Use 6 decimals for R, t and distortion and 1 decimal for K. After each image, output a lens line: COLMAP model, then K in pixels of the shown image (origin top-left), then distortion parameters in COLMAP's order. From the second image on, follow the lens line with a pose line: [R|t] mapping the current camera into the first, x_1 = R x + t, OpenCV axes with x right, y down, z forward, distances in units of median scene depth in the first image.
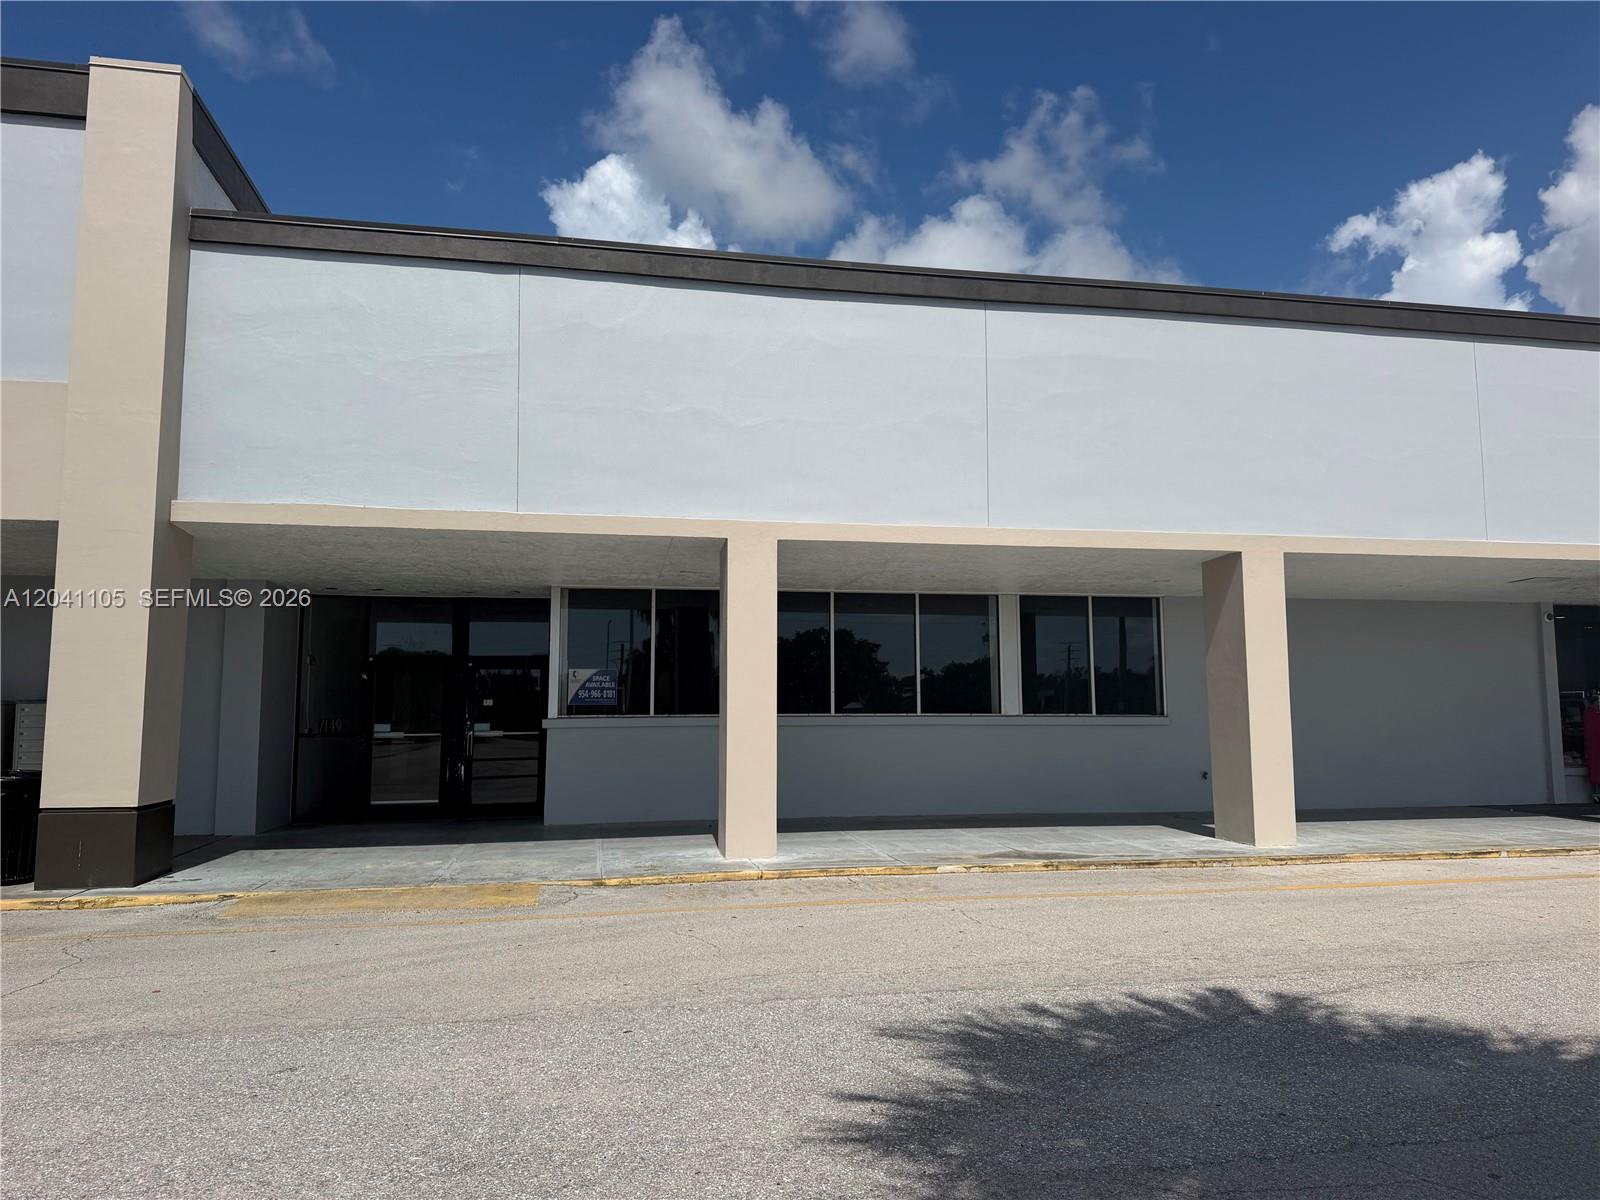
lens RADIAL K [[1104.1, 0, 811.6], [0, 1104.1, 585.9], [0, 0, 1]] dist [0.062786, -0.078301]
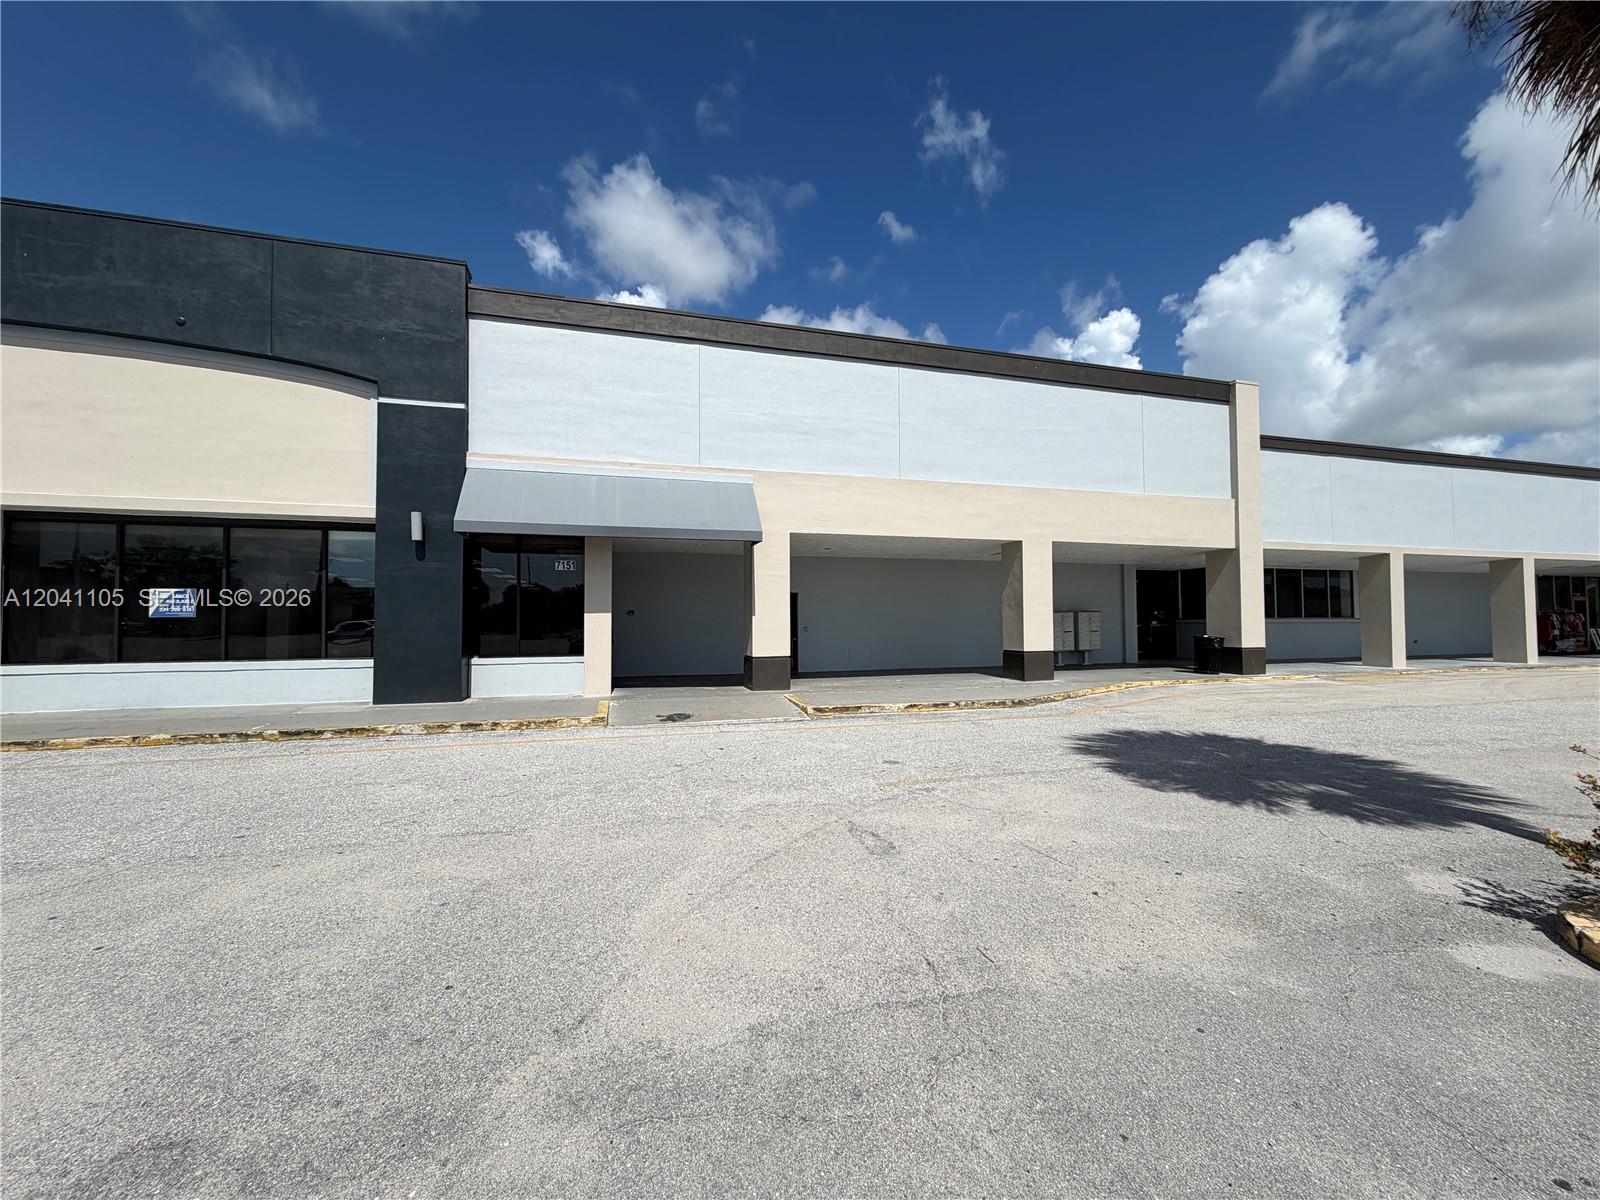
lens RADIAL K [[634.5, 0, 800.0], [0, 634.5, 600.0], [0, 0, 1]] dist [0.001154, -0.000077]
pose [[0.996932, 0.003632, 0.078189, -1.295268], [-0.009983, 0.996664, 0.080995, -0.031468], [-0.077634, -0.081527, 0.993643, -0.363669]]
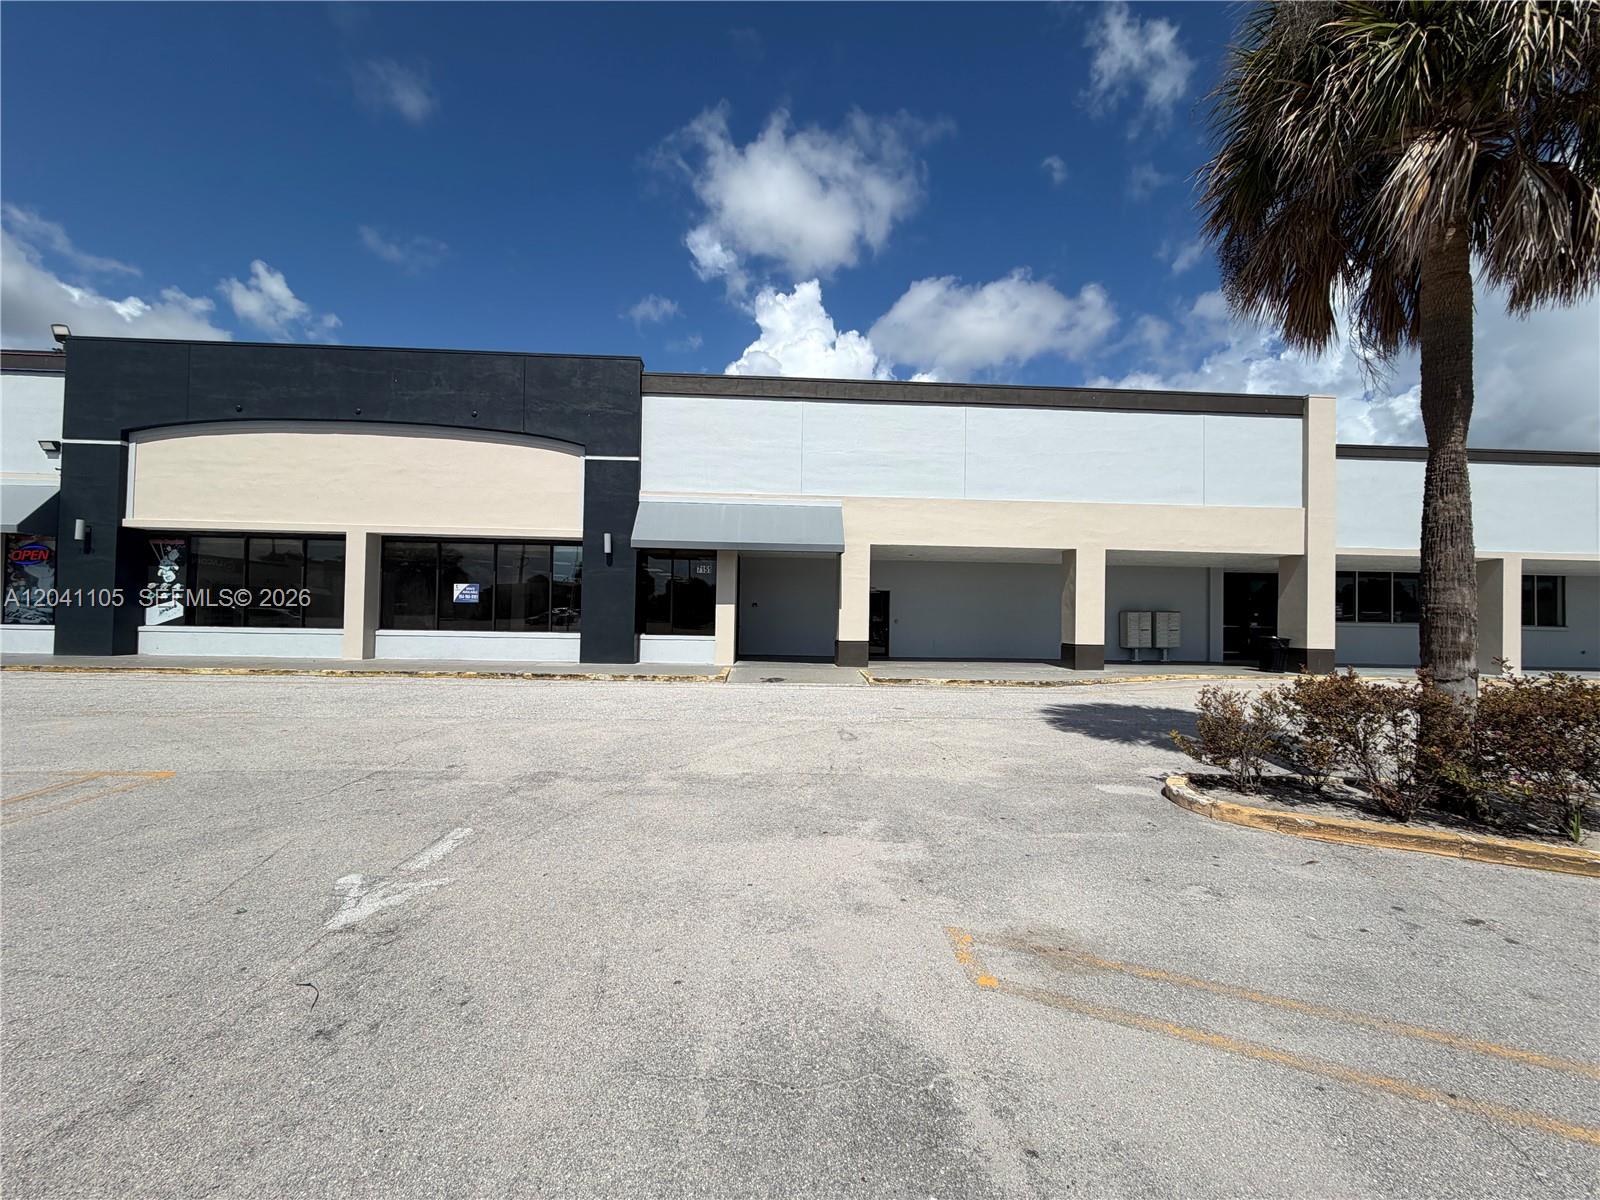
lens RADIAL K [[634.5, 0, 800.0], [0, 634.5, 600.0], [0, 0, 1]] dist [0.001154, -0.000077]
pose [[0.988153, 0.020350, -0.152119, -1.190408], [-0.006329, 0.995731, 0.092090, -0.057942], [0.153343, -0.090036, 0.984063, -0.614163]]
